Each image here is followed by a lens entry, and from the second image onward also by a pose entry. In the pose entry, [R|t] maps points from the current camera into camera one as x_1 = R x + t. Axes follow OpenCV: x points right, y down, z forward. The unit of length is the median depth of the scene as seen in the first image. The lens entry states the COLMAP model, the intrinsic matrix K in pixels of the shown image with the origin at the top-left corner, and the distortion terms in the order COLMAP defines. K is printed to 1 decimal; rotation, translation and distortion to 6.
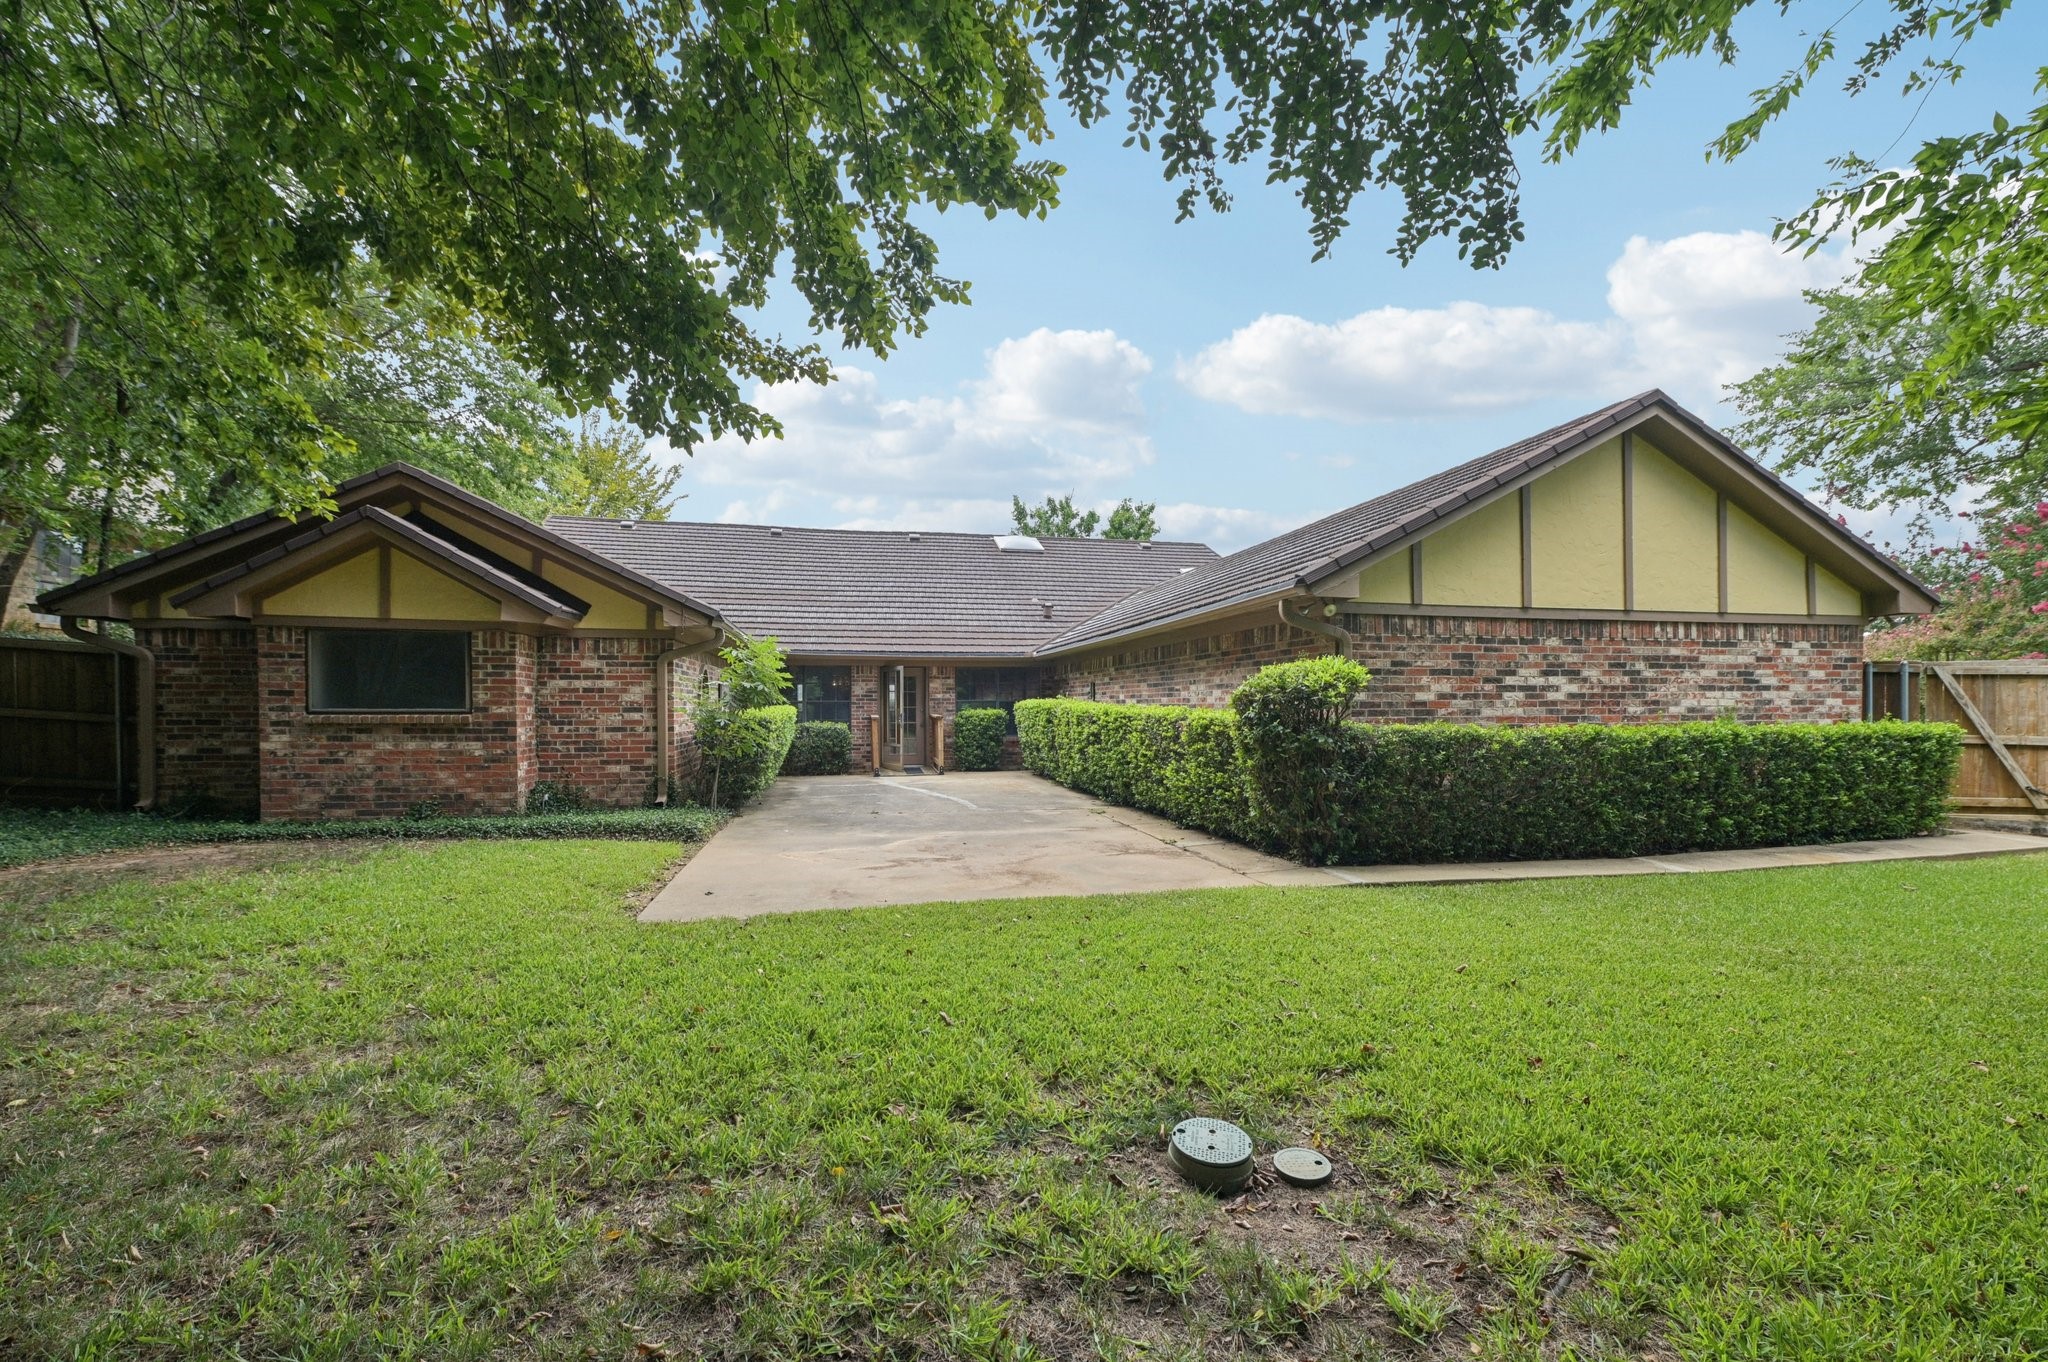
lens RADIAL K [[823.9, 0, 1046.4], [0, 823.9, 707.4], [0, 0, 1]] dist [-0.001914, -0.001047]
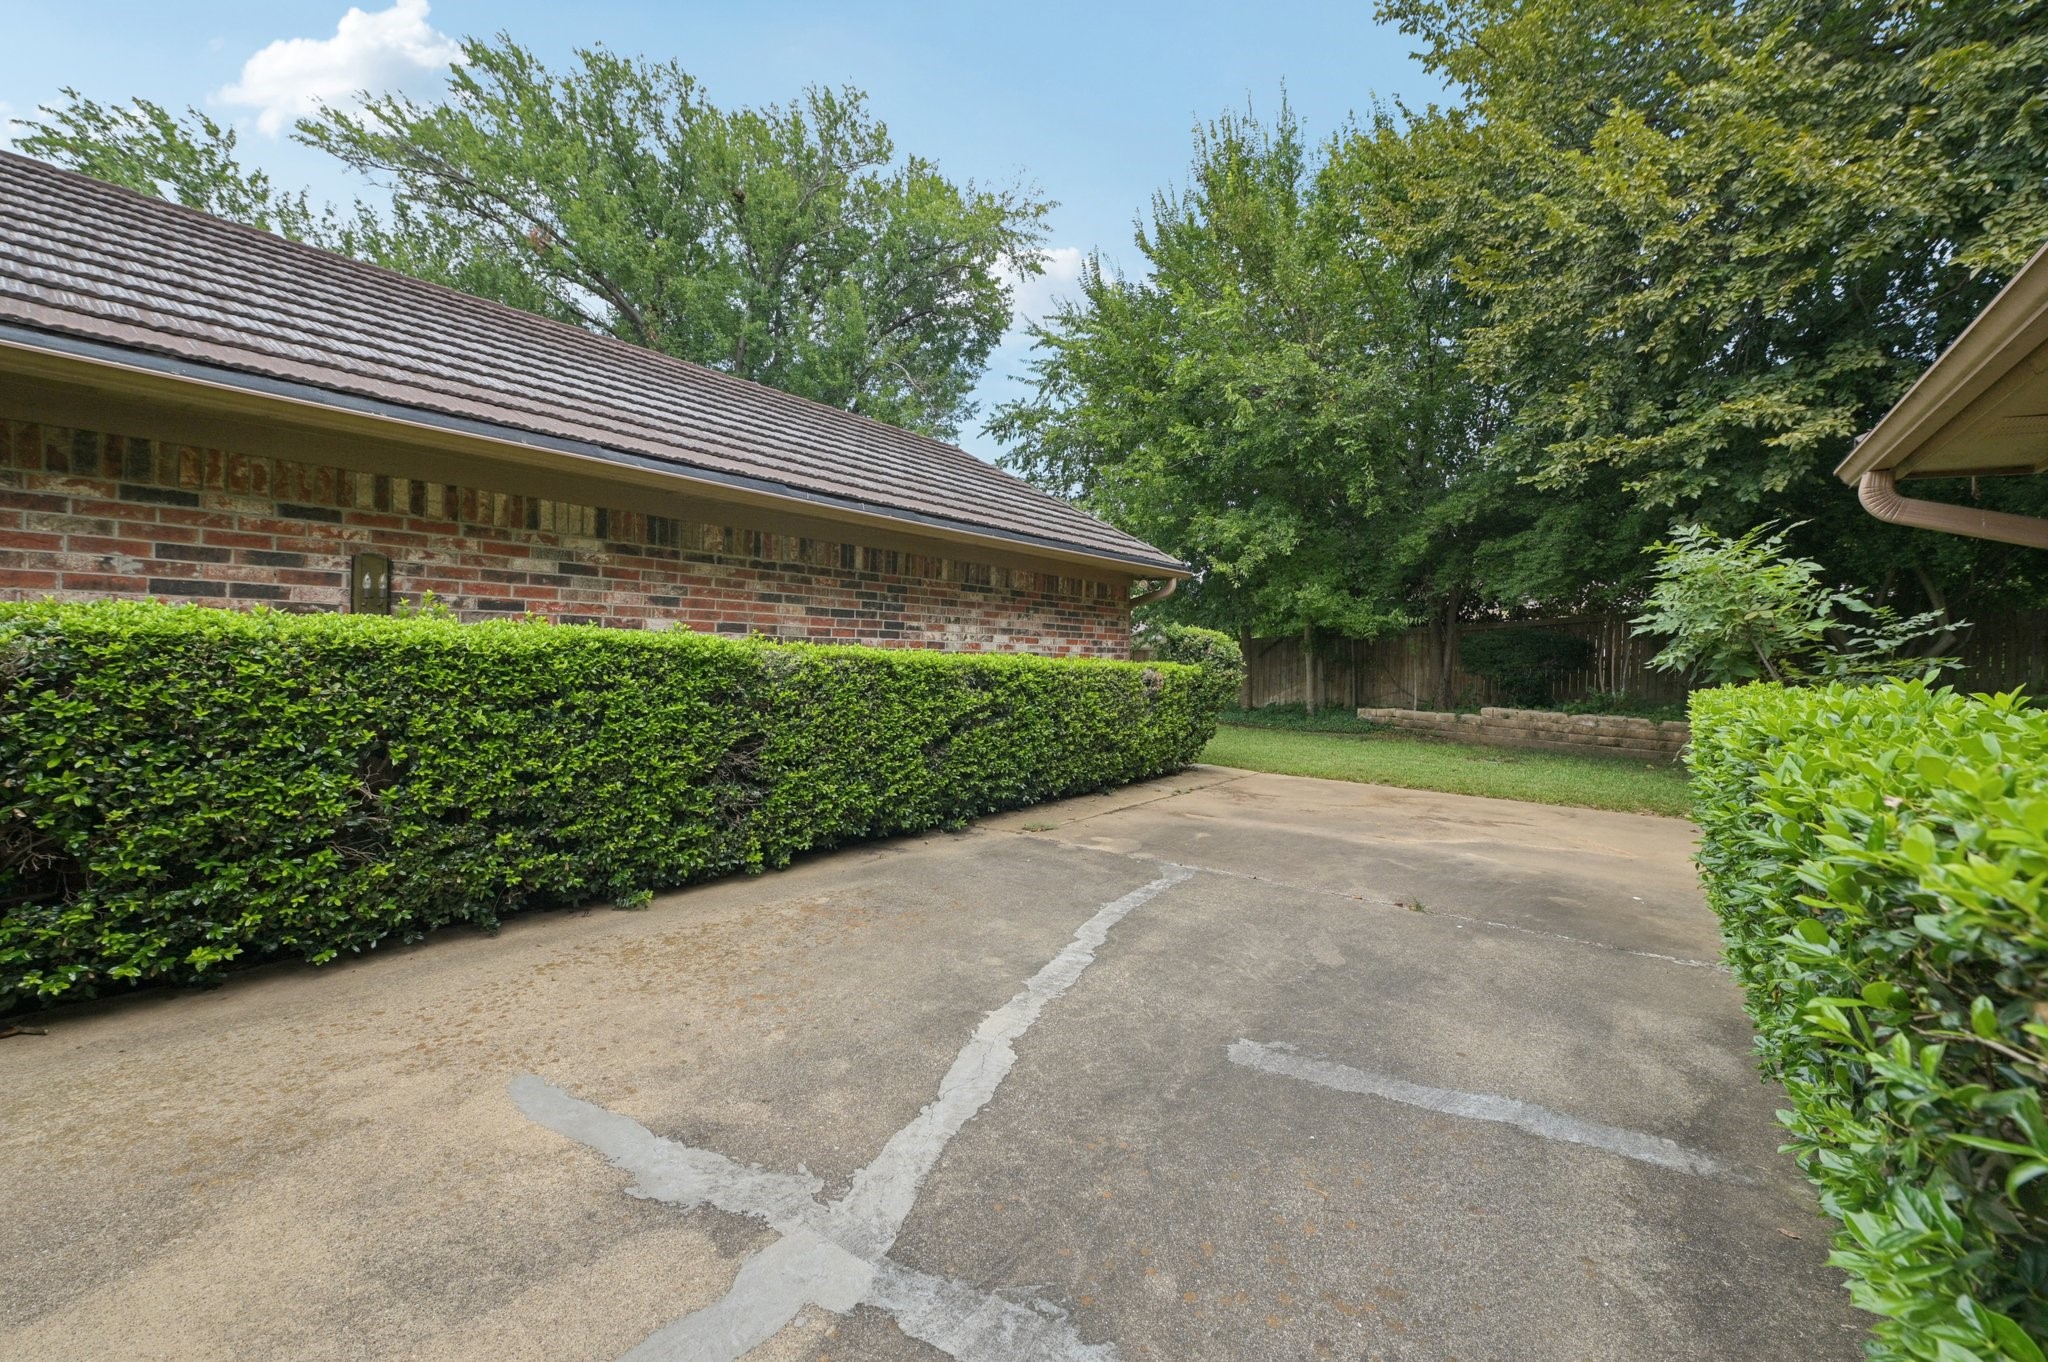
lens RADIAL K [[823.9, 0, 1017.3], [0, 823.9, 684.6], [0, 0, 1]] dist [-0.001914, -0.001047]
pose [[-0.616284, -0.048202, 0.786047, -0.515583], [-0.026096, 0.998827, 0.040790, -0.007184], [-0.787091, 0.004626, -0.616819, 1.741385]]
